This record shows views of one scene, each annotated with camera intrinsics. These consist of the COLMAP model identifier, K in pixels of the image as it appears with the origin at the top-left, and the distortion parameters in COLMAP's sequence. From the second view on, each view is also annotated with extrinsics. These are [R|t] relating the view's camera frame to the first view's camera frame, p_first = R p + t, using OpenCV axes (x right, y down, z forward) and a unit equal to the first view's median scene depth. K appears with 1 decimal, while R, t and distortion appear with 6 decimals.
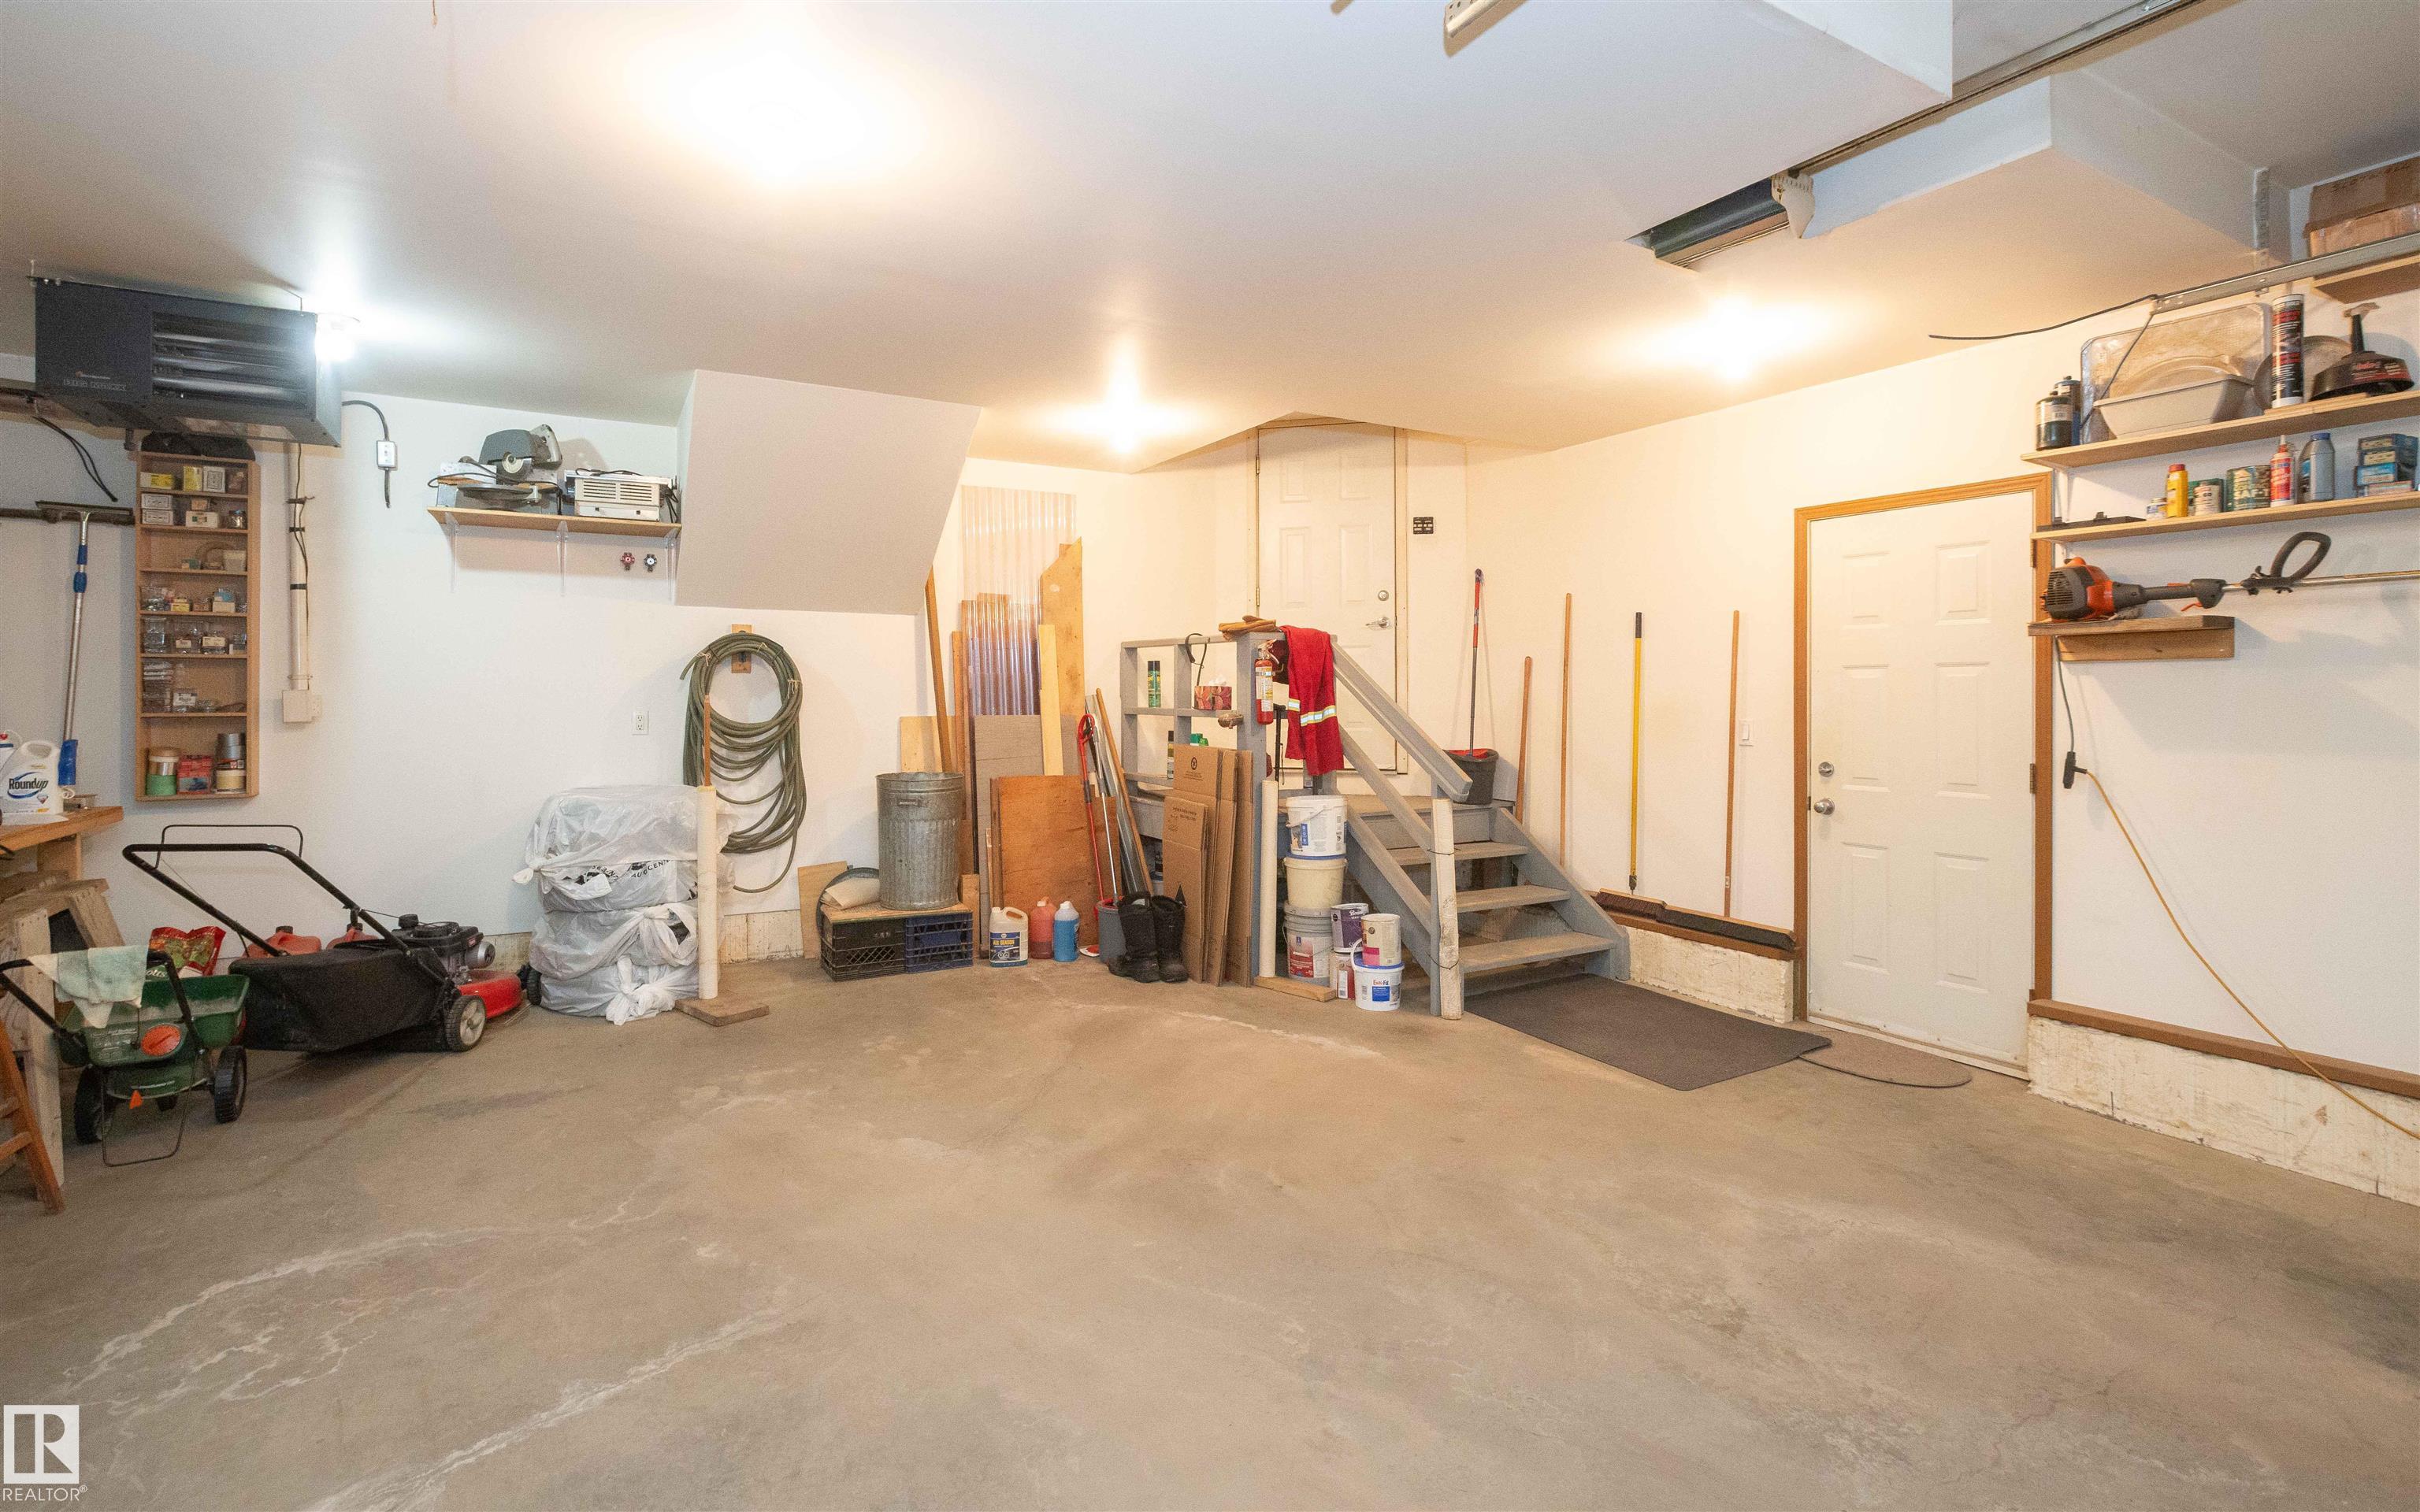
lens RADIAL K [[1116.8, 0, 1211.4], [0, 1116.8, 689.0], [0, 0, 1]] dist [-0.033067, 0.019309]
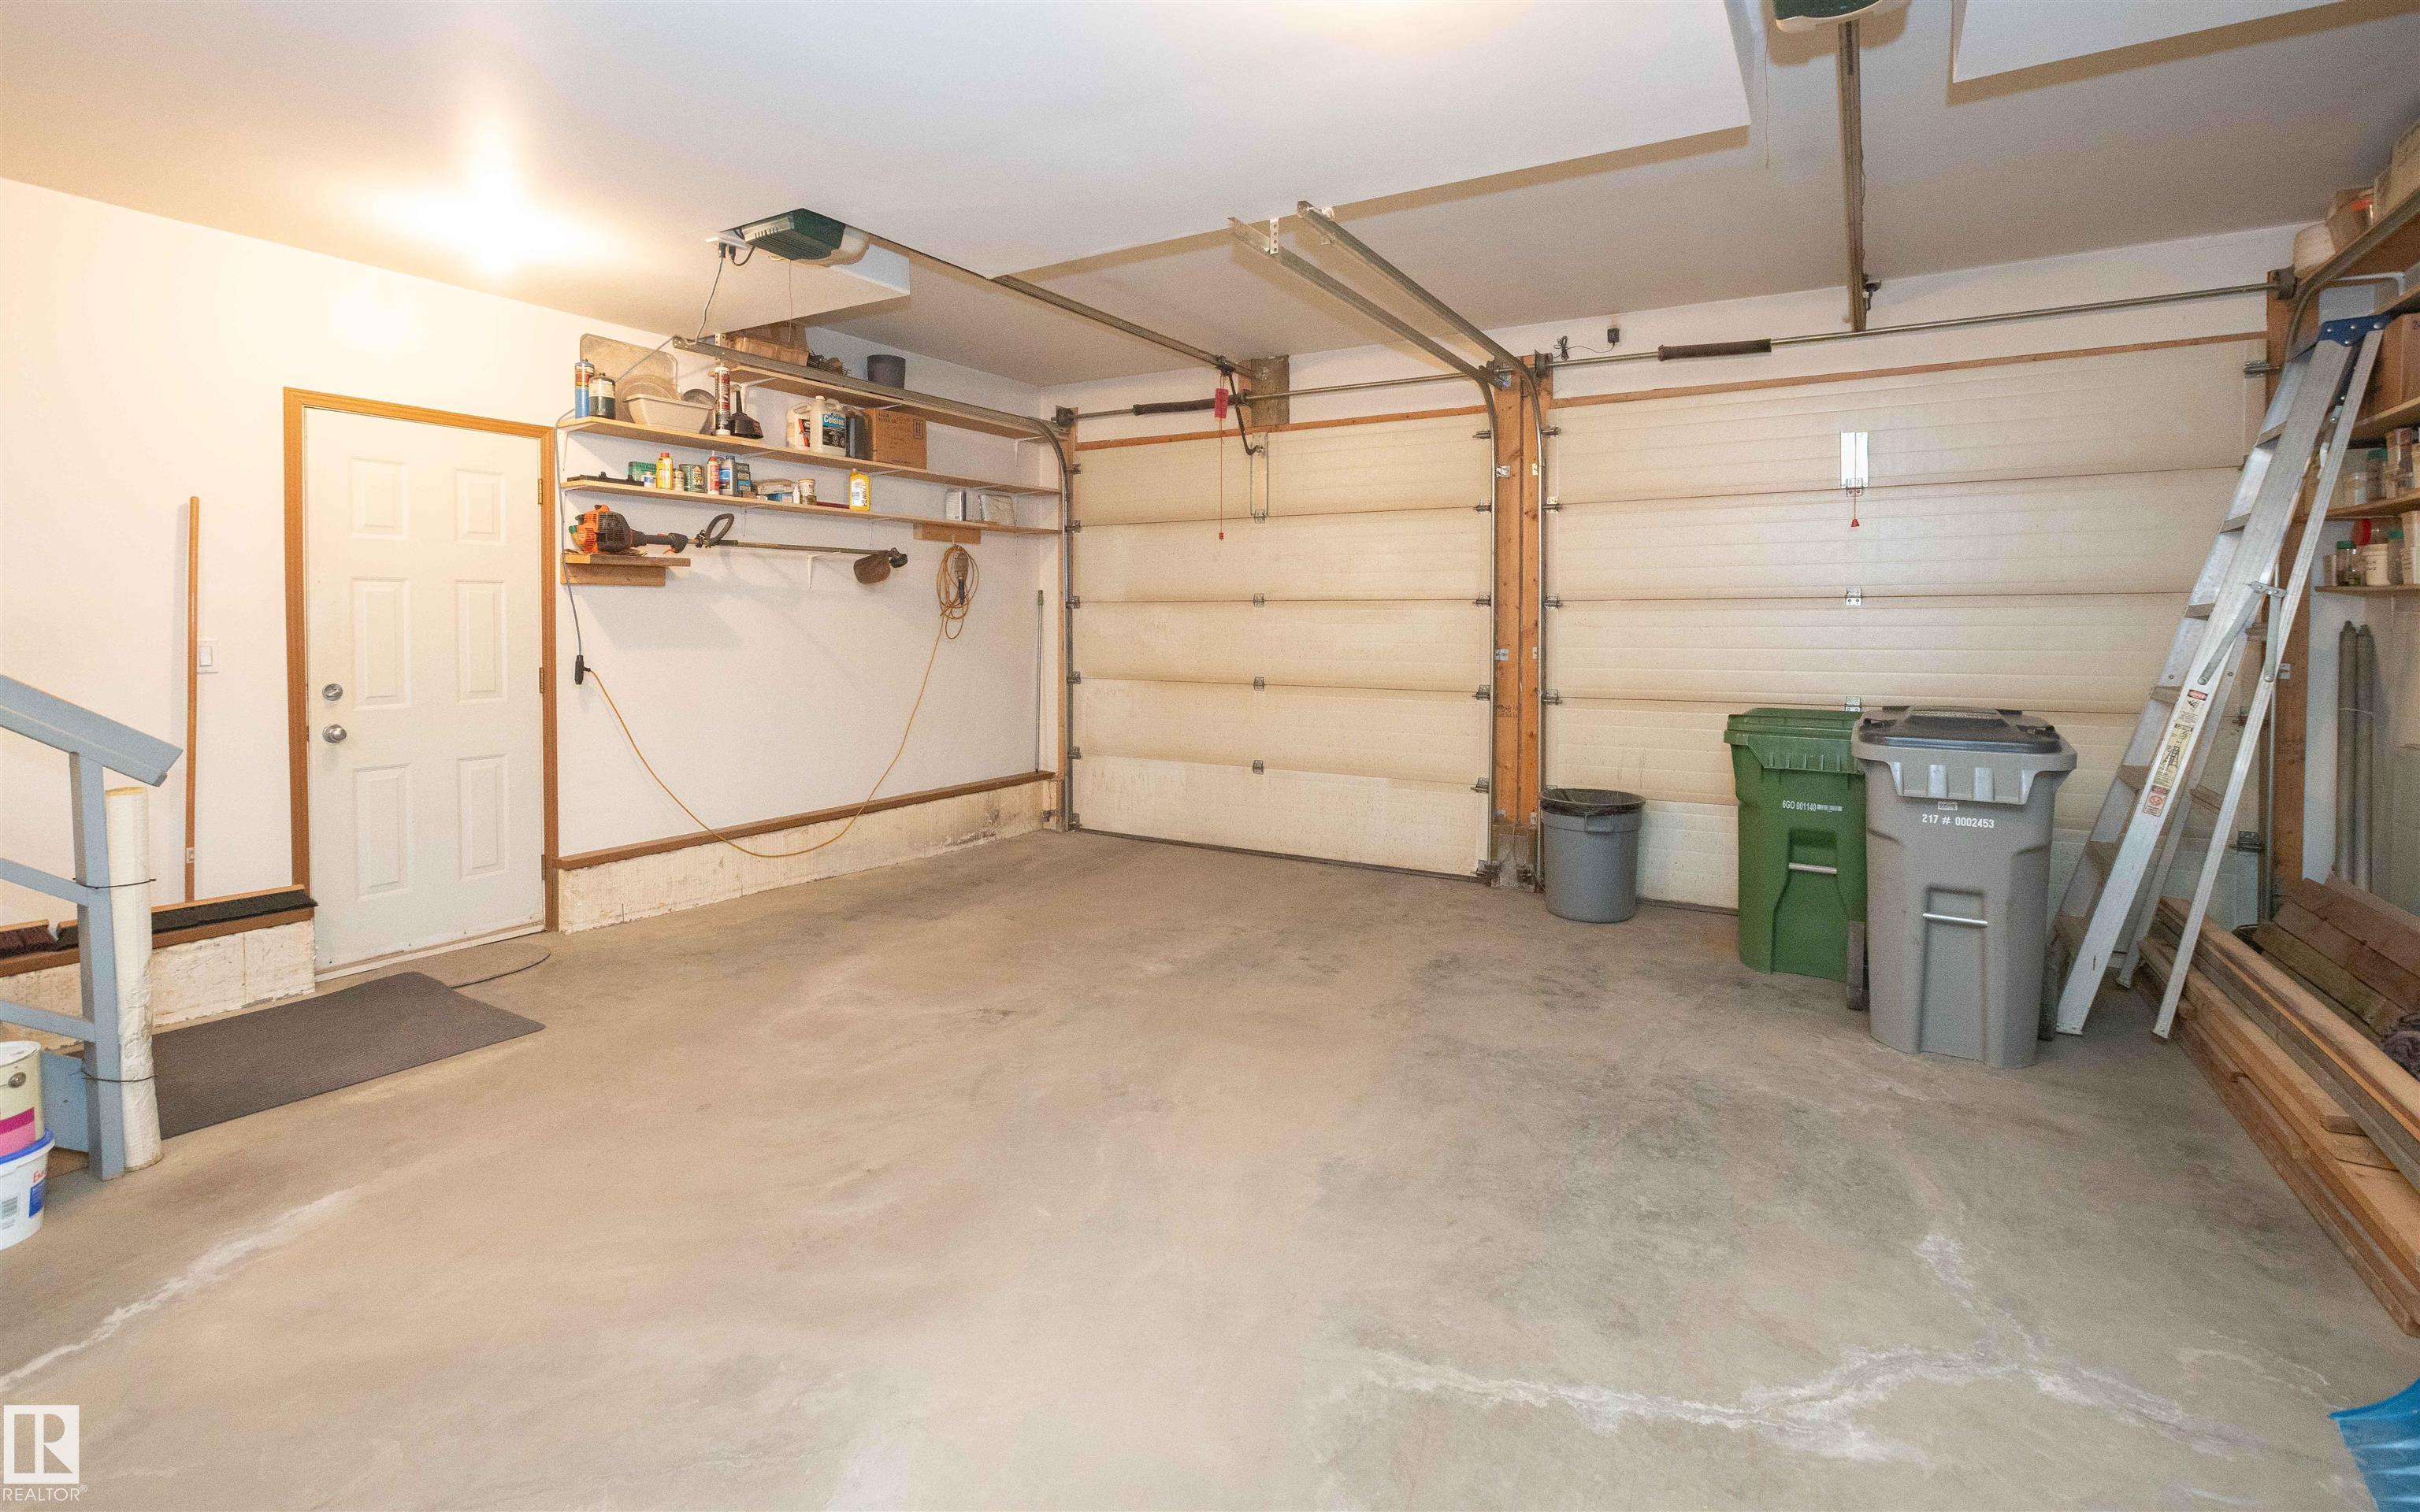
lens RADIAL K [[1114.5, 0, 1202.3], [0, 1114.5, 645.5], [0, 0, 1]] dist [-0.000520, 0.000855]
pose [[-0.482989, -0.025686, 0.875250, -0.802423], [-0.010917, 0.999669, 0.023313, 0.009238], [-0.875558, 0.001705, -0.483110, 1.158783]]
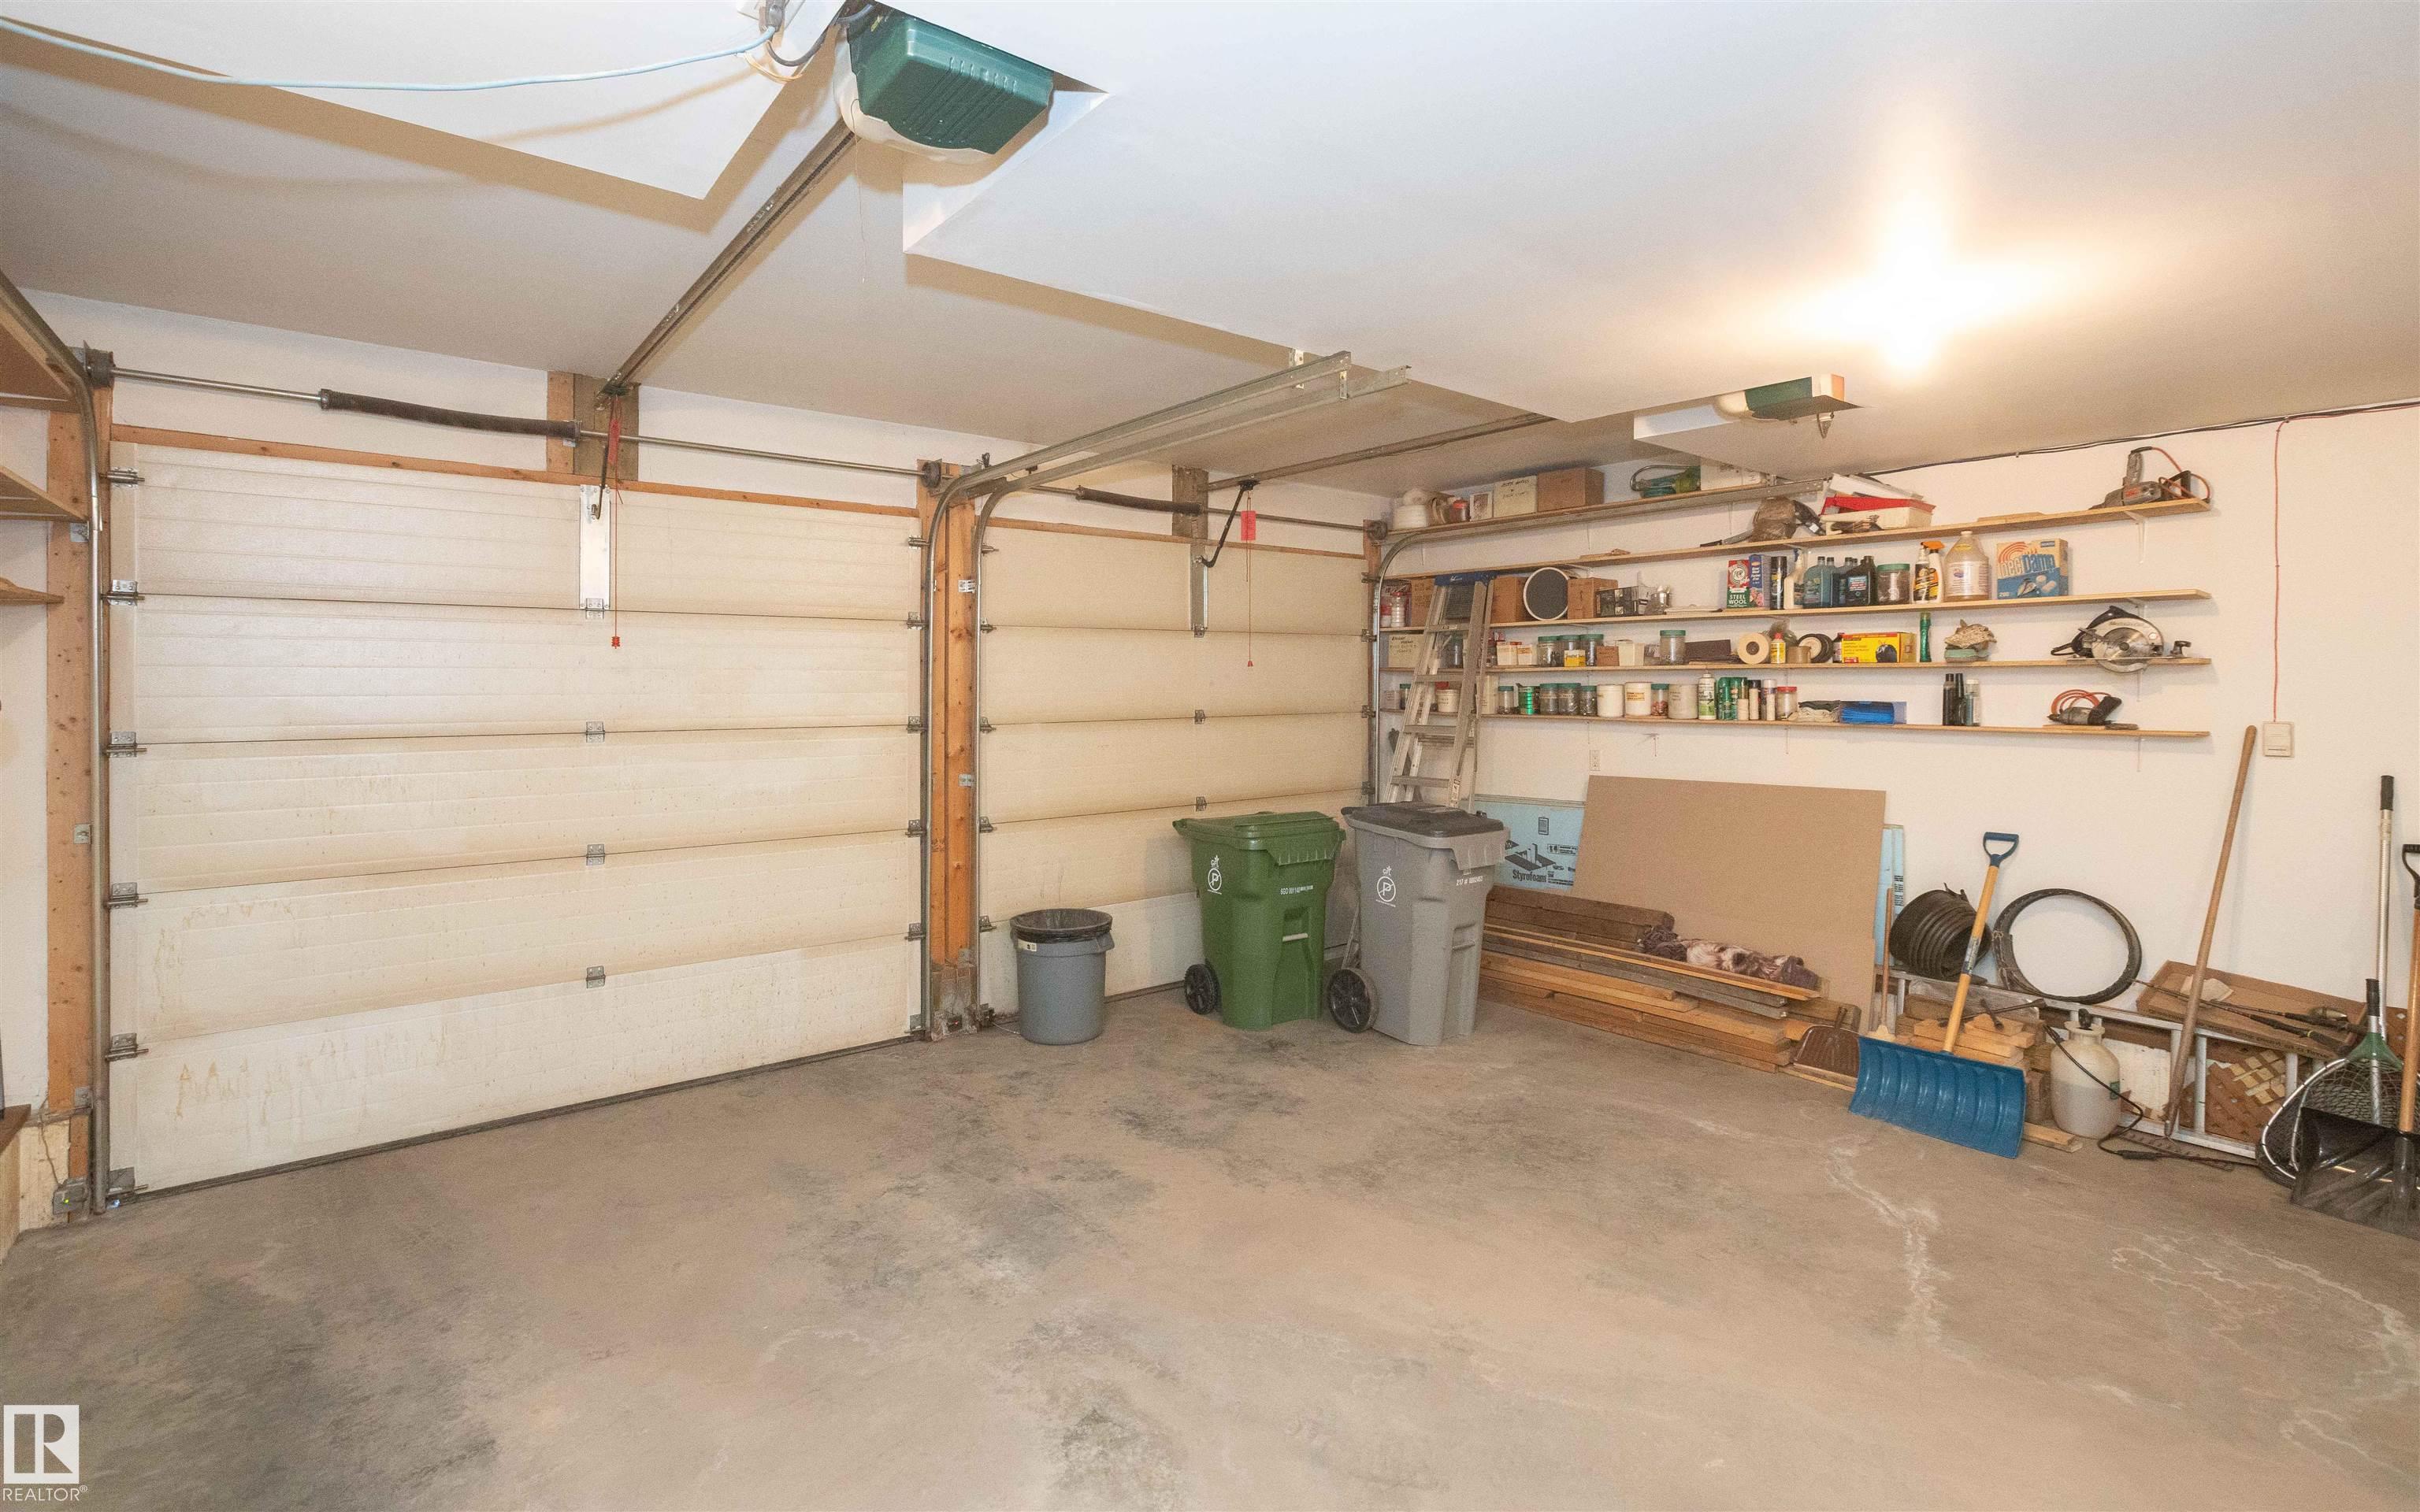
lens RADIAL K [[1116.8, 0, 1211.4], [0, 1116.8, 689.0], [0, 0, 1]] dist [-0.033067, 0.019309]
pose [[-0.989293, -0.002733, -0.145918, 0.391043], [-0.002908, 0.999995, 0.000986, -0.084521], [0.145915, 0.001400, -0.989296, 1.558619]]
